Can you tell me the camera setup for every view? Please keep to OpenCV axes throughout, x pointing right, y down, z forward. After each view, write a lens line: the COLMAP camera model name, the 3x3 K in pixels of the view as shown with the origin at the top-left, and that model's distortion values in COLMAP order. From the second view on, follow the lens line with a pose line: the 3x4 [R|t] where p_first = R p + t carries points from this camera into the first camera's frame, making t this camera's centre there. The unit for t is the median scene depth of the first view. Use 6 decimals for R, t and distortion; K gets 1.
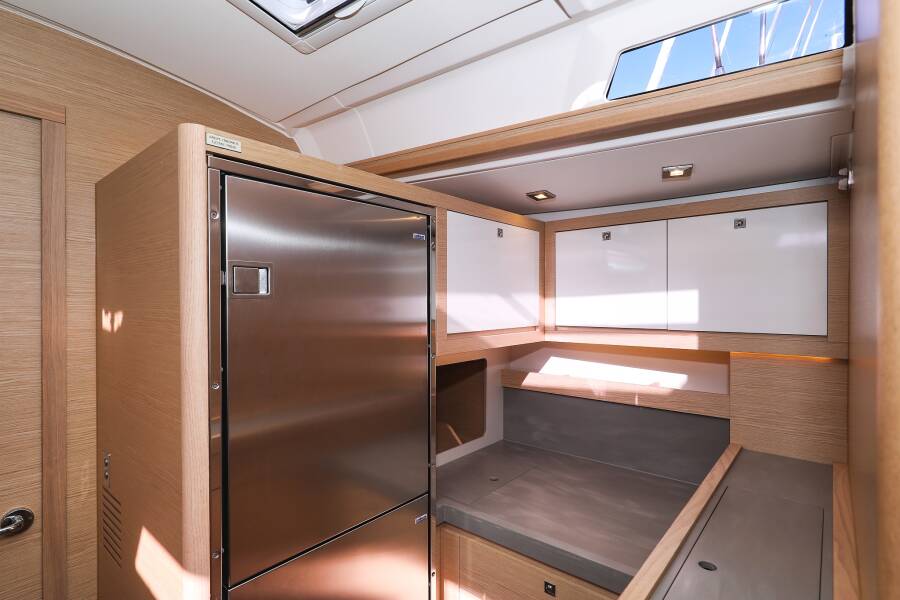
lens RADIAL K [[446.6, 0, 447.1], [0, 446.6, 303.5], [0, 0, 1]] dist [-0.001590, 0.001551]
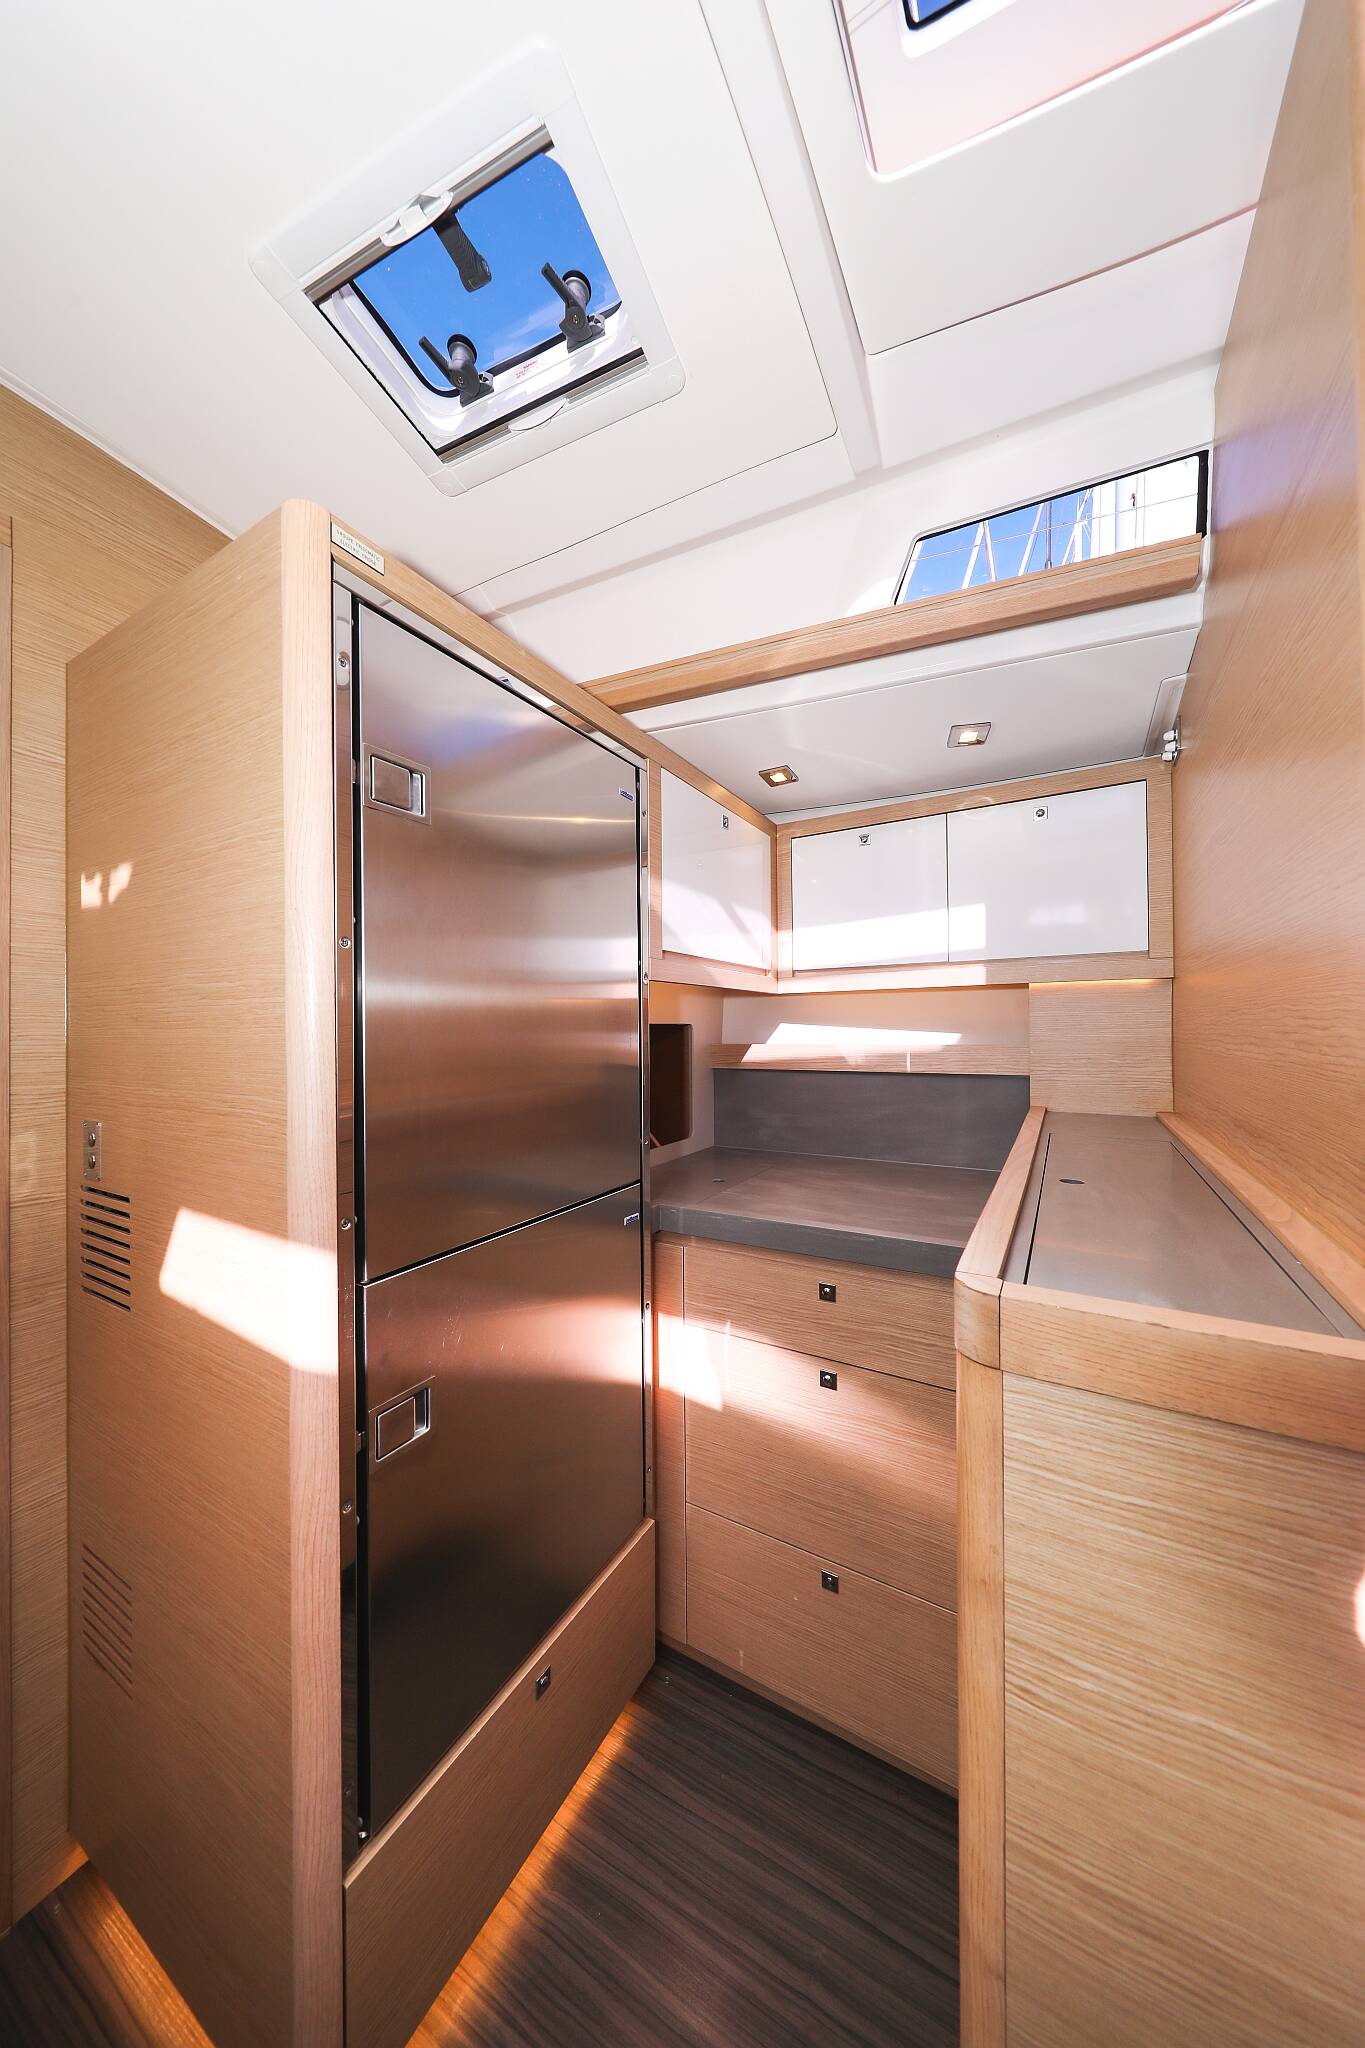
lens RADIAL K [[647.6, 0, 694.1], [0, 647.6, 1024.3], [0, 0, 1]] dist [-0.000988, 0.000042]
pose [[0.981827, -0.005960, 0.189685, -0.138641], [0.008803, 0.999861, -0.014148, 0.194414], [-0.189575, 0.015561, 0.981743, 0.031857]]
